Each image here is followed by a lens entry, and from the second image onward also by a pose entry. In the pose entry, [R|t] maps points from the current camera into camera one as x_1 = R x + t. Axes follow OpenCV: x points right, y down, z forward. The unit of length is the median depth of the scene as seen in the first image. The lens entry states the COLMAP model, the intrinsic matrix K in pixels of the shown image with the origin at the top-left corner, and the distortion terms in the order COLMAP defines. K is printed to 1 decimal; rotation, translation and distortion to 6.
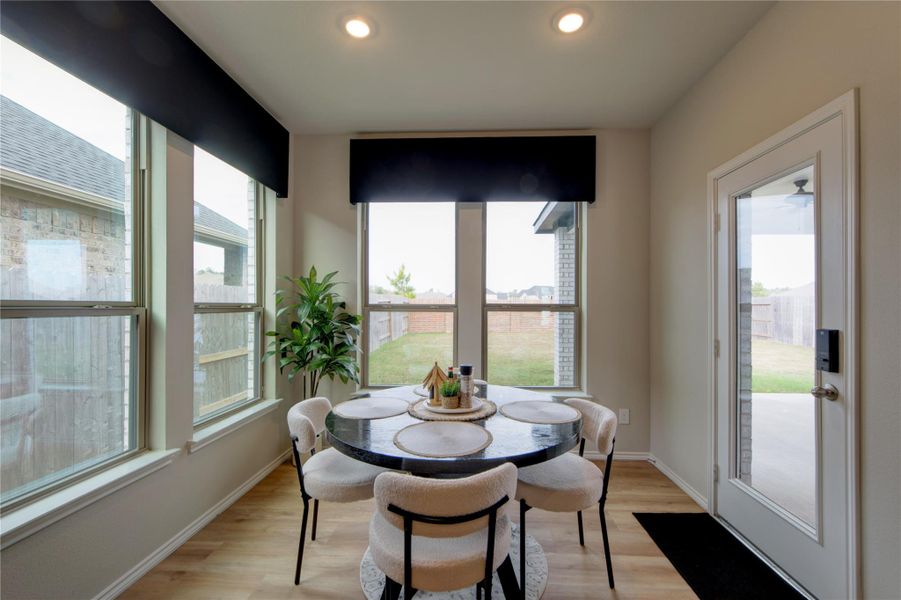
lens RADIAL K [[457.6, 0, 450.5], [0, 457.6, 300.0], [0, 0, 1]] dist [0.000585, 0.000945]
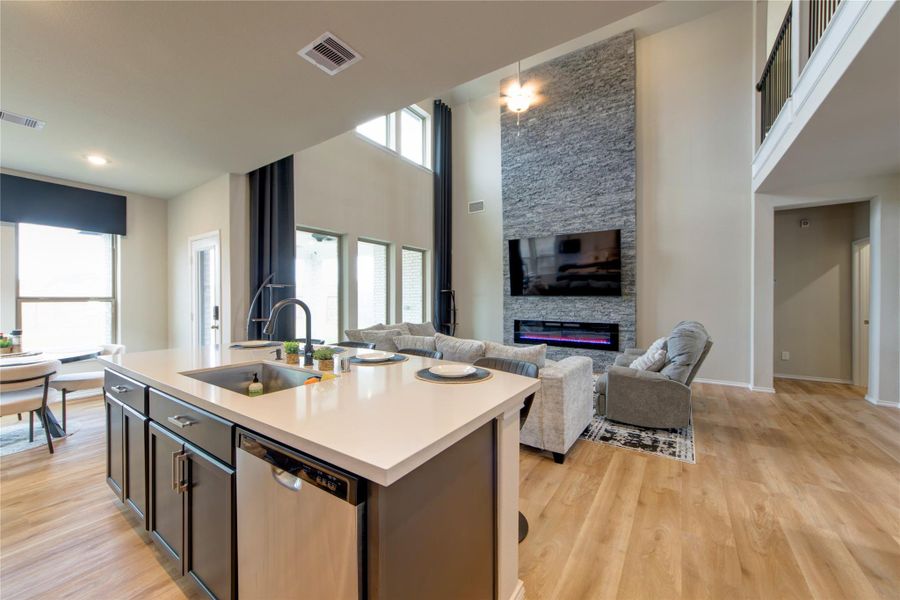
lens RADIAL K [[335.4, 0, 450.0], [0, 335.4, 300.0], [0, 0, 1]] dist [-0.000509, -0.000226]
pose [[0.525649, -0.006615, 0.850676, -0.108827], [-0.006264, 0.999913, 0.011647, -0.001039], [-0.850679, -0.011451, 0.525561, -0.654625]]
